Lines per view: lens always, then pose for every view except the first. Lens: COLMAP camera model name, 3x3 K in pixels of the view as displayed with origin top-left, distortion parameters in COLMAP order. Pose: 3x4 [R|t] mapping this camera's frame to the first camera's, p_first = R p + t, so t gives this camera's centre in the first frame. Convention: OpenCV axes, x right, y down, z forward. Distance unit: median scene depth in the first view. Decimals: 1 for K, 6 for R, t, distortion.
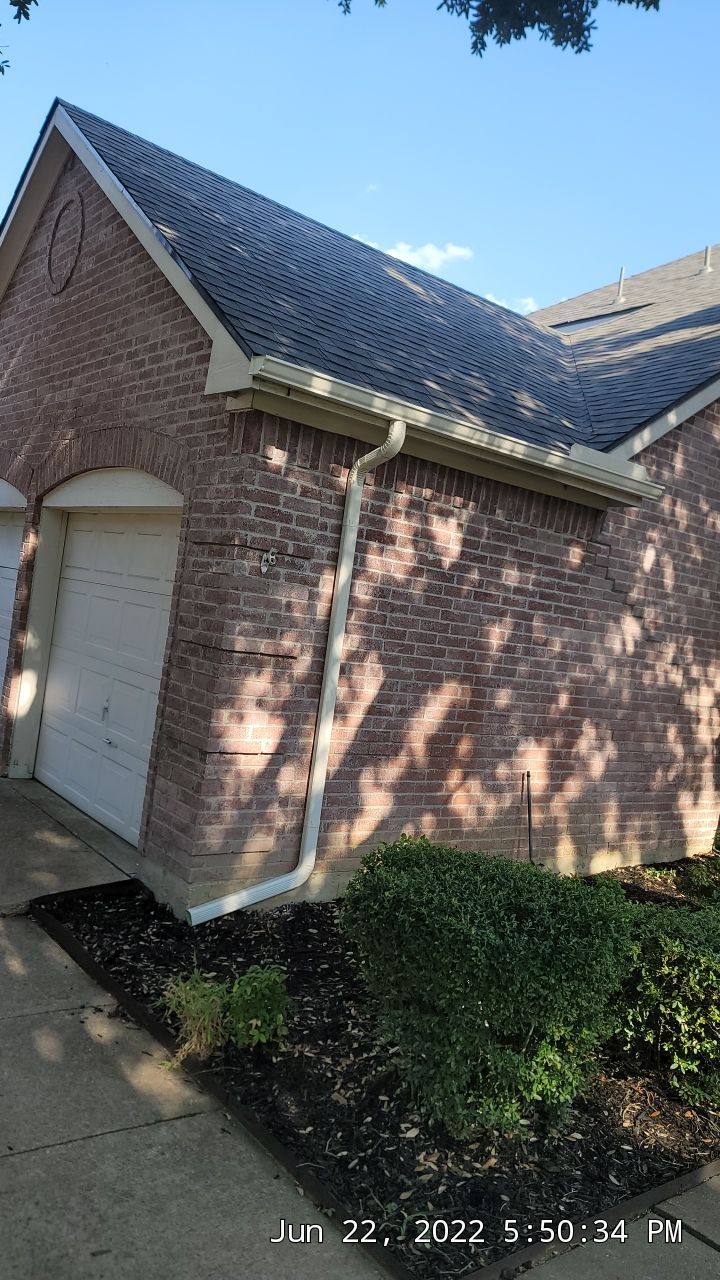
lens RADIAL K [[932.9, 0, 357.4], [0, 932.9, 634.3], [0, 0, 1]] dist [0.084861, -0.070115]
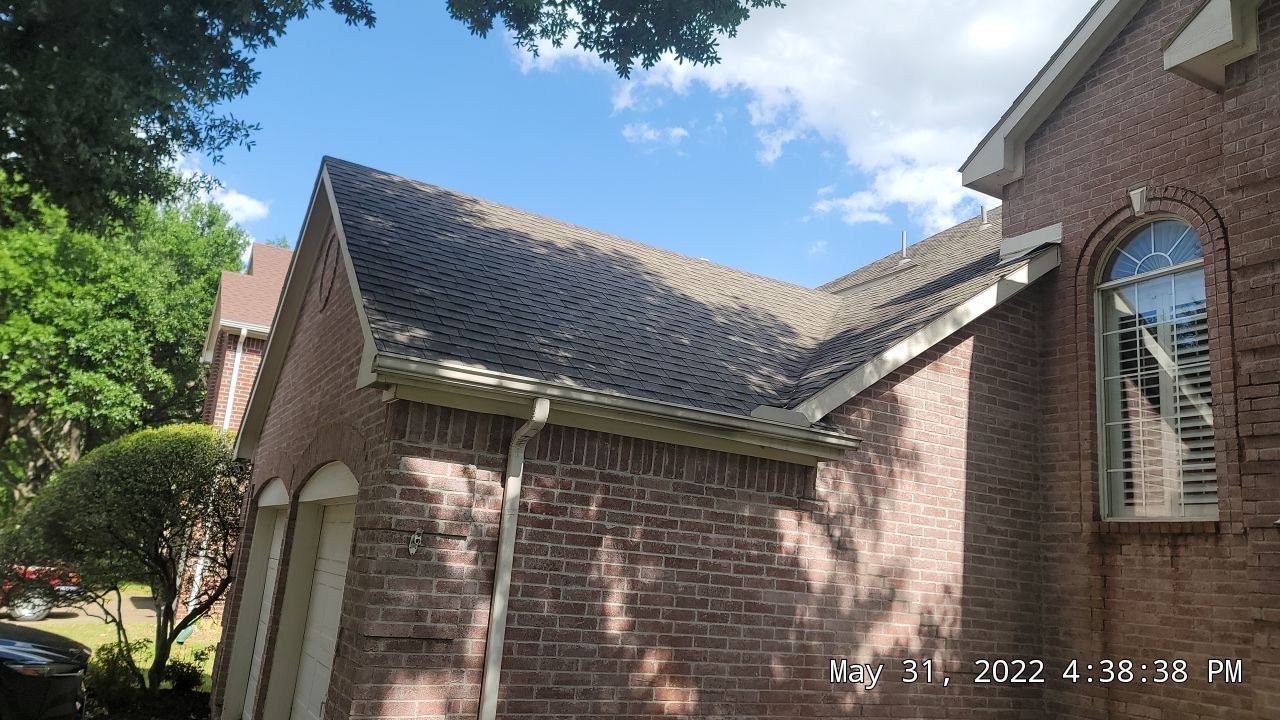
lens RADIAL K [[932.9, 0, 650.5], [0, 932.9, 372.0], [0, 0, 1]] dist [0.084861, -0.070115]
pose [[0.987729, -0.085328, -0.130809, 0.266106], [0.050959, 0.967798, -0.246517, 0.006296], [0.147632, 0.236826, 0.960270, 0.015357]]
